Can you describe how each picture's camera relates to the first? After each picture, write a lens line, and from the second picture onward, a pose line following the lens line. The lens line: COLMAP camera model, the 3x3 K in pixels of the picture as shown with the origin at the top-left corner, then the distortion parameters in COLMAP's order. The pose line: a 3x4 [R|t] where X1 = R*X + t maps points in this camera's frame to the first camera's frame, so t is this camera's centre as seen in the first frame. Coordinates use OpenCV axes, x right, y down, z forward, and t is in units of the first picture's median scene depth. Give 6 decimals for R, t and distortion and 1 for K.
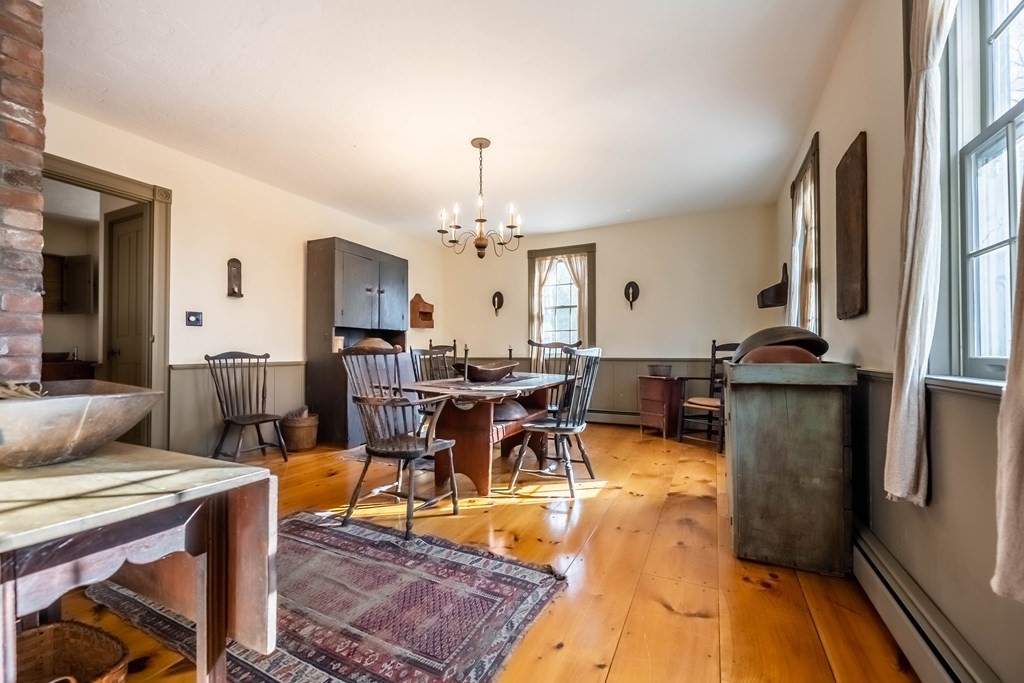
lens RADIAL K [[417.1, 0, 509.7], [0, 417.1, 346.0], [0, 0, 1]] dist [0.000267, -0.000028]
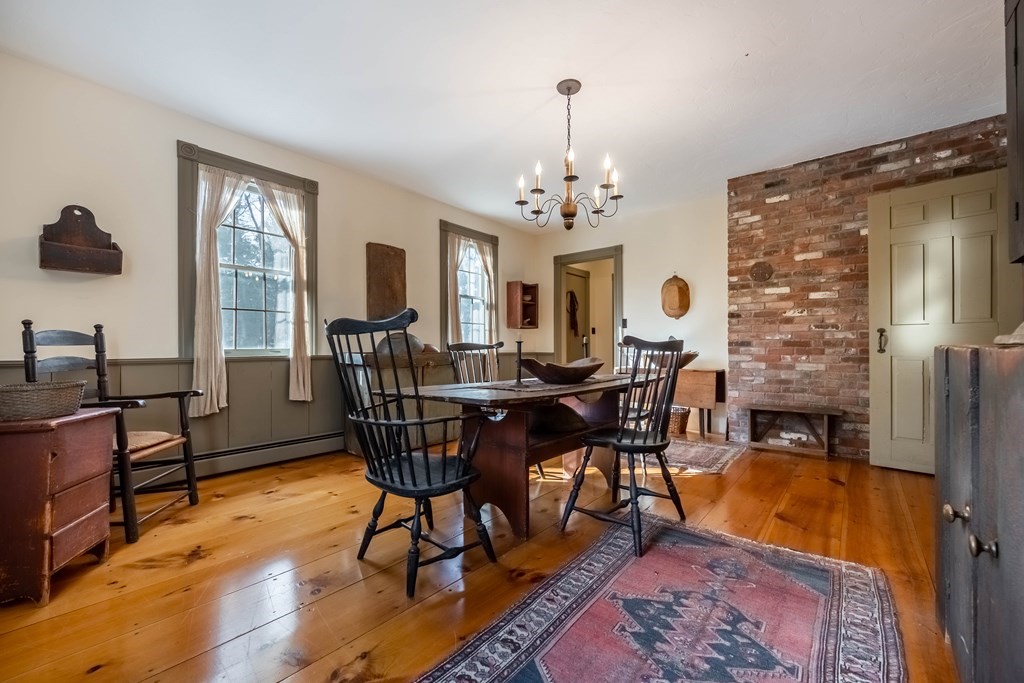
lens RADIAL K [[417.1, 0, 509.7], [0, 417.1, 346.0], [0, 0, 1]] dist [0.000267, -0.000028]
pose [[-0.971156, 0.005110, 0.238391, -0.162499], [0.000546, 0.999815, -0.019206, 0.033064], [-0.238446, -0.018522, -0.970979, 1.967508]]
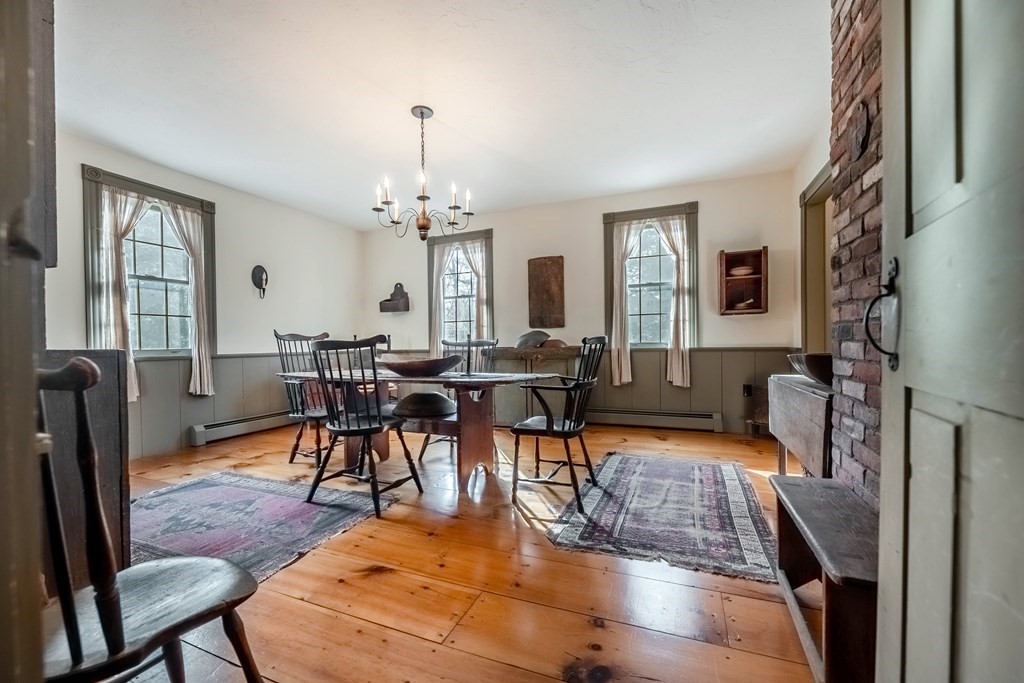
lens RADIAL K [[405.0, 0, 512.3], [0, 405.0, 350.1], [0, 0, 1]] dist [0.000147, 0.000013]
pose [[-0.062377, -0.016626, 0.997914, -1.048290], [-0.001709, 0.999862, 0.016552, 0.012864], [-0.998051, -0.000673, -0.062397, 0.939232]]
